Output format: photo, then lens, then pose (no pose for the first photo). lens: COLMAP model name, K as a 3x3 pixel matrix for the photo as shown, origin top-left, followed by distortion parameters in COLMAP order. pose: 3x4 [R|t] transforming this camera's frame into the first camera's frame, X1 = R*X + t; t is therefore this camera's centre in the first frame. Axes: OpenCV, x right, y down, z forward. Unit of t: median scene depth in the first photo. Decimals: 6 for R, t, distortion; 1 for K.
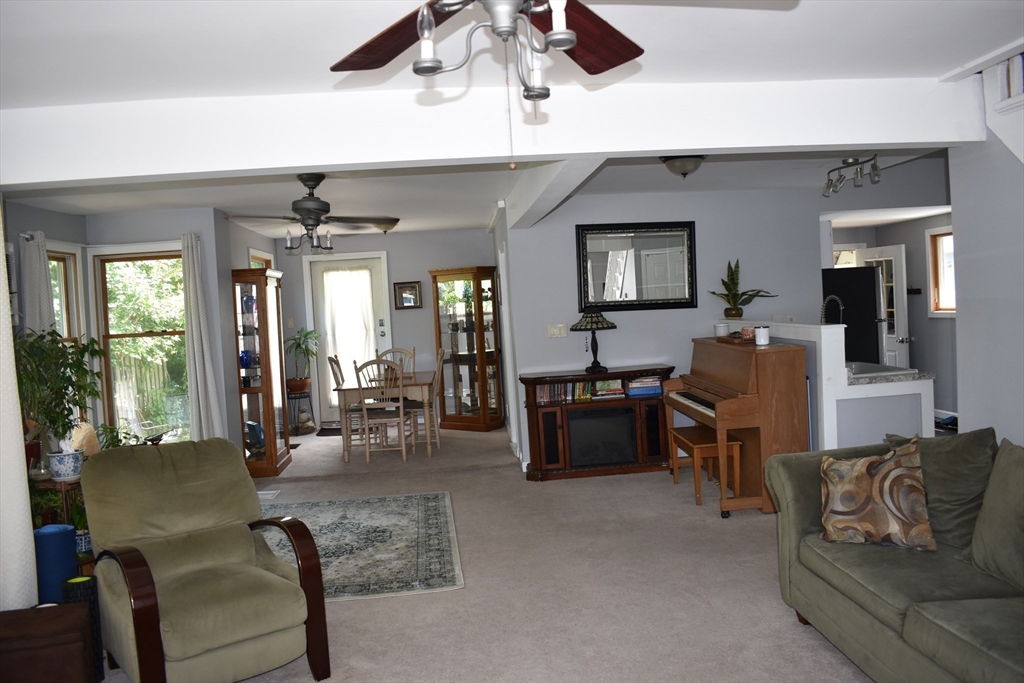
lens RADIAL K [[797.0, 0, 512.0], [0, 797.0, 341.5], [0, 0, 1]] dist [-0.096736, 0.016887]
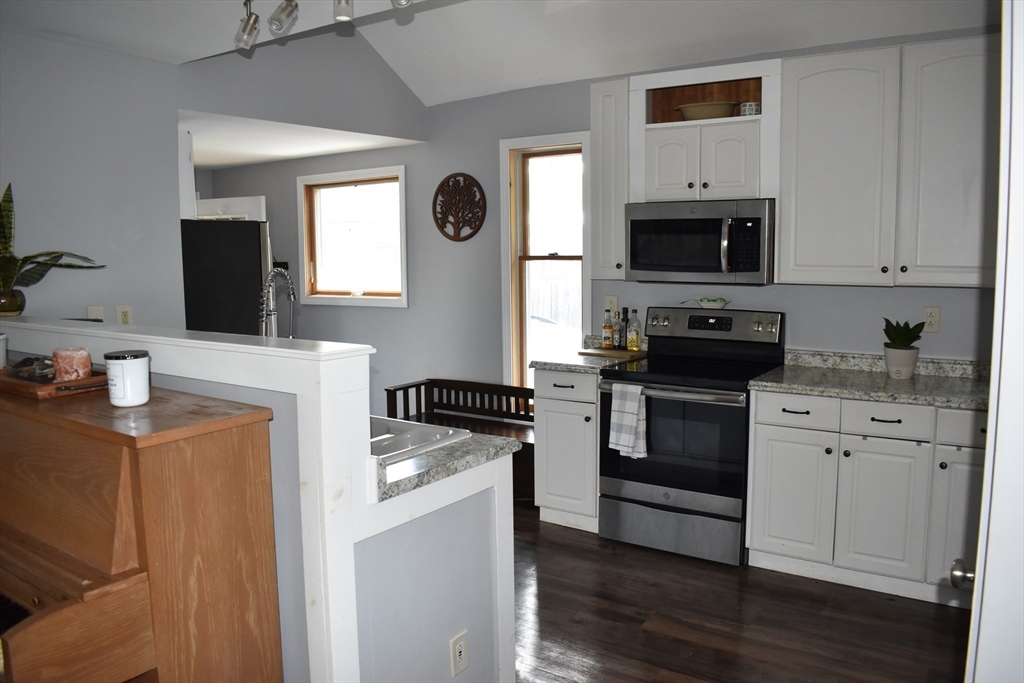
lens RADIAL K [[797.0, 0, 512.0], [0, 797.0, 341.5], [0, 0, 1]] dist [-0.096736, 0.016887]
pose [[0.617360, -0.037147, 0.785803, 0.122022], [0.011391, 0.999202, 0.038285, -0.028425], [-0.786598, -0.014685, 0.617290, 0.527264]]
